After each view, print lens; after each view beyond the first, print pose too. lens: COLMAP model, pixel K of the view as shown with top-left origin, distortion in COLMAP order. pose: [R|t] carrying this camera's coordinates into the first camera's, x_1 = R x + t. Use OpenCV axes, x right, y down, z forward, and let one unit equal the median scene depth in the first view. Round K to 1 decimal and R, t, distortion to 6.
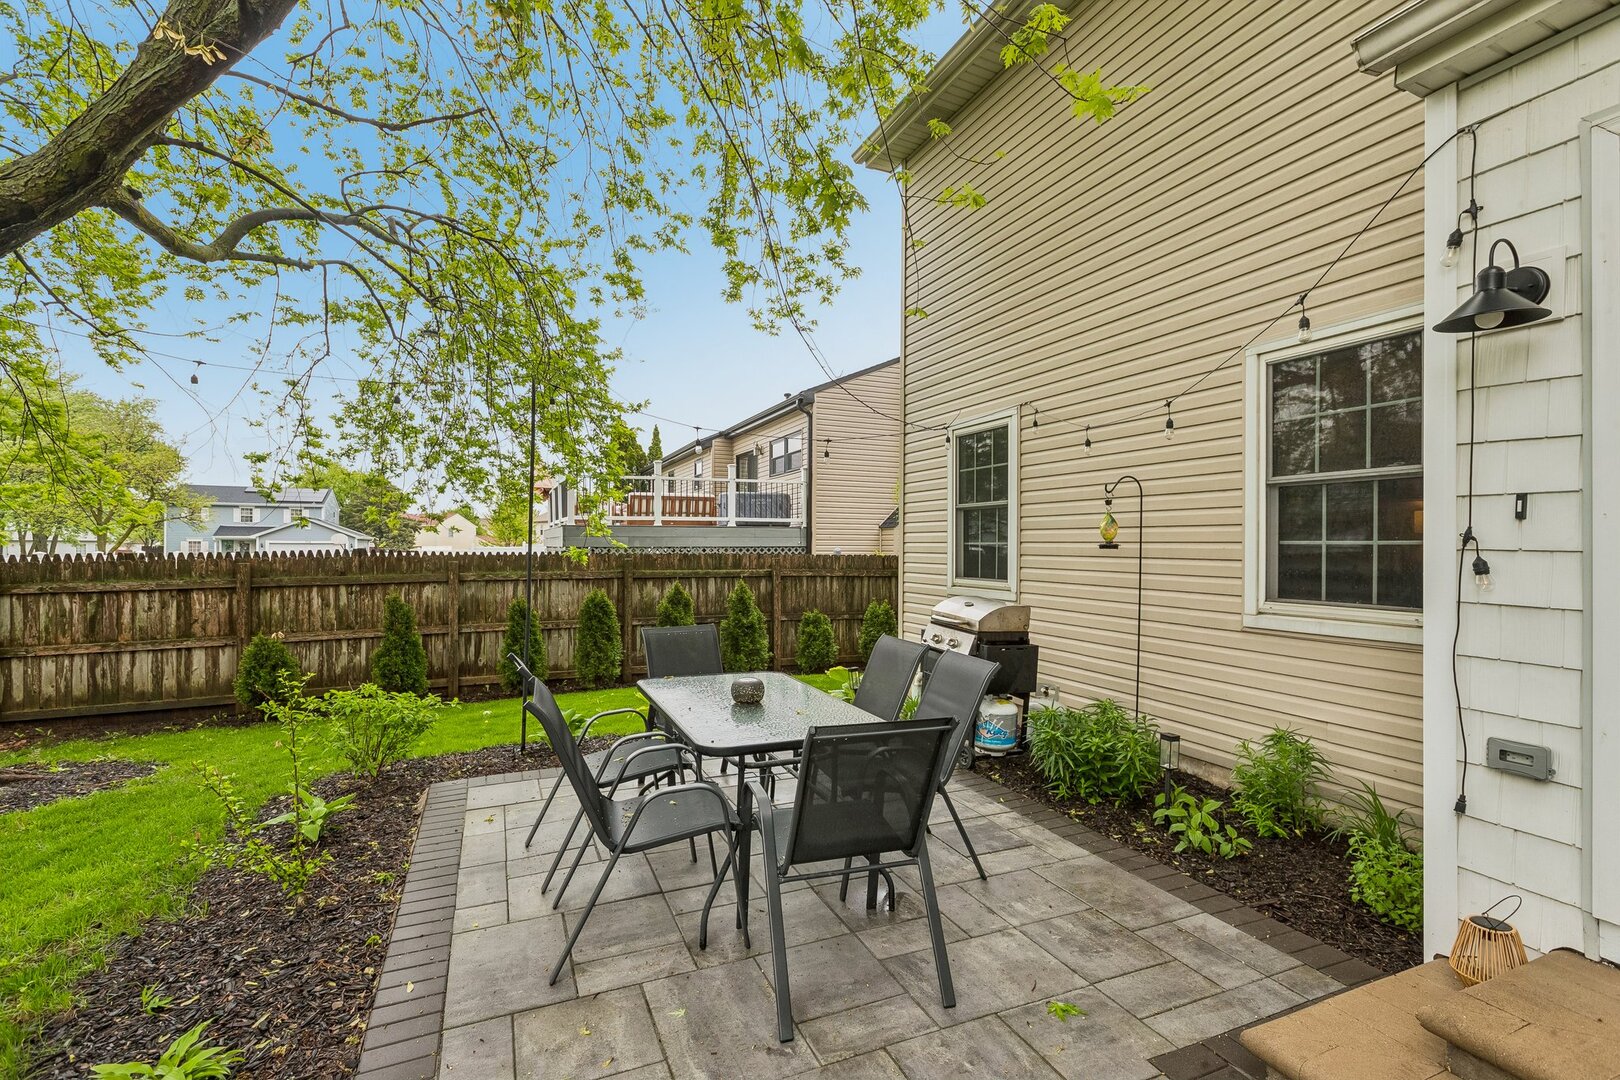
lens RADIAL K [[738.3, 0, 810.0], [0, 738.3, 540.0], [0, 0, 1]] dist [0.000217, -0.000340]
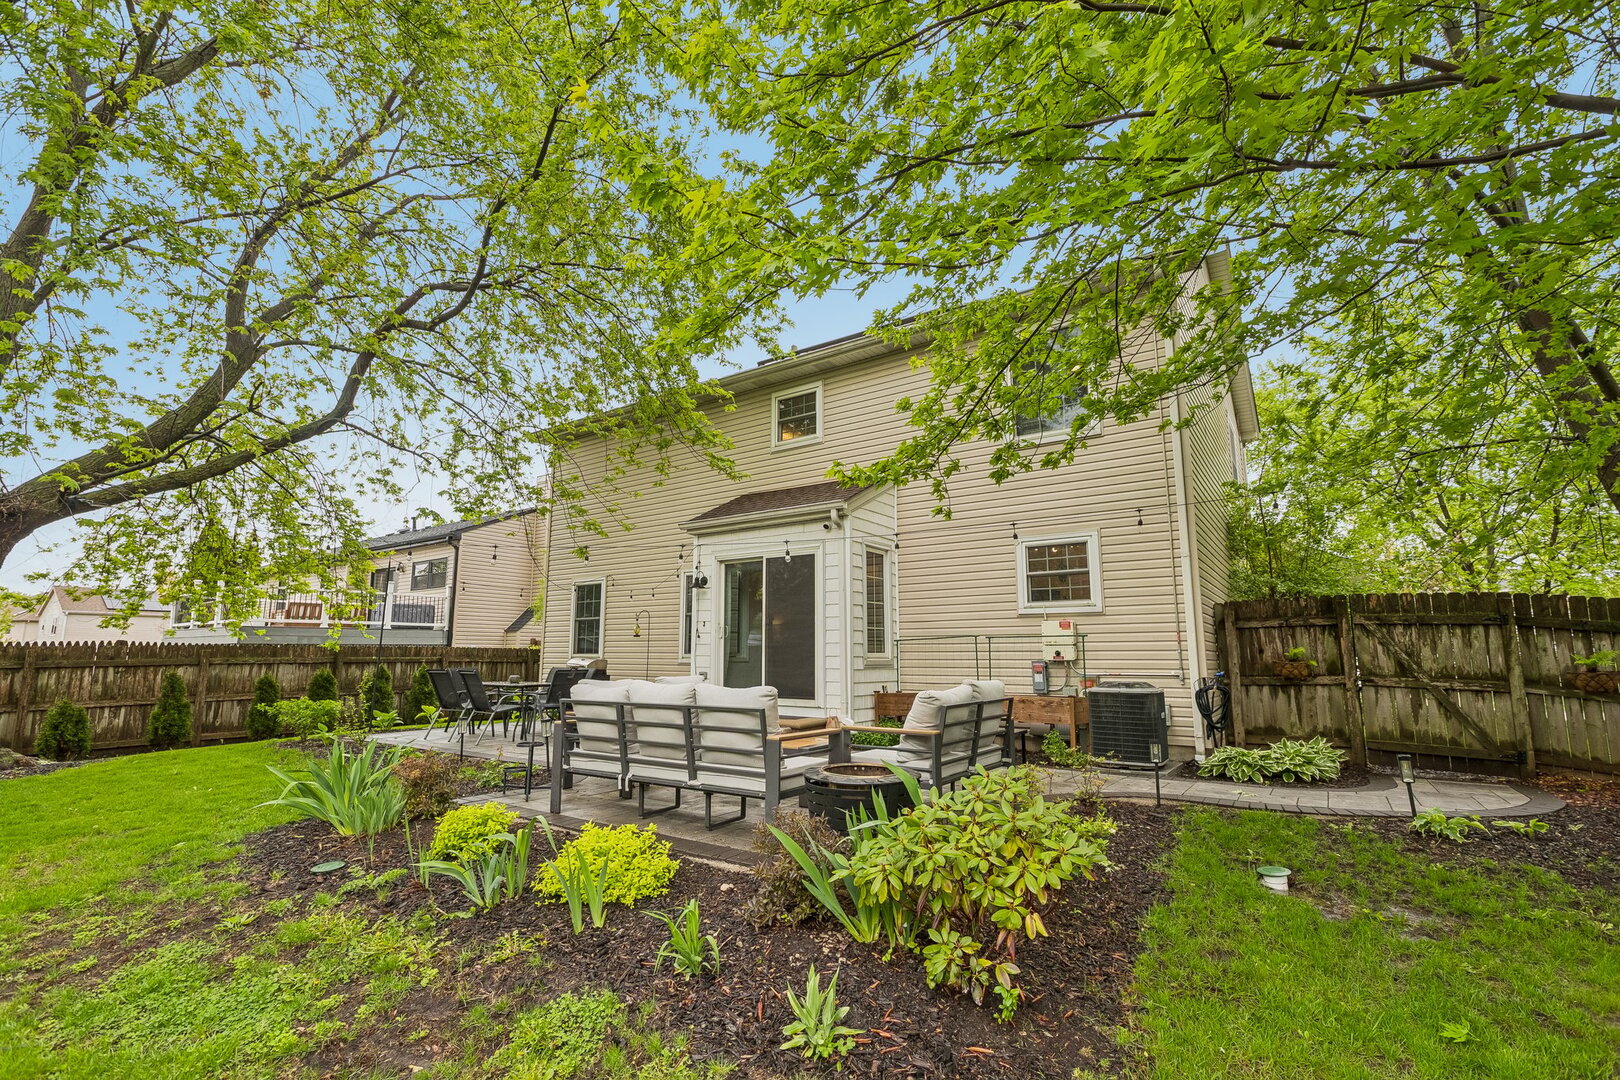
lens RADIAL K [[723.7, 0, 810.0], [0, 723.7, 540.0], [0, 0, 1]] dist [0.000510, -0.000444]
pose [[0.854524, 0.077061, 0.513663, -0.232271], [0.000457, 0.988821, -0.149105, 0.029484], [-0.519411, 0.127649, 0.844937, -0.844513]]
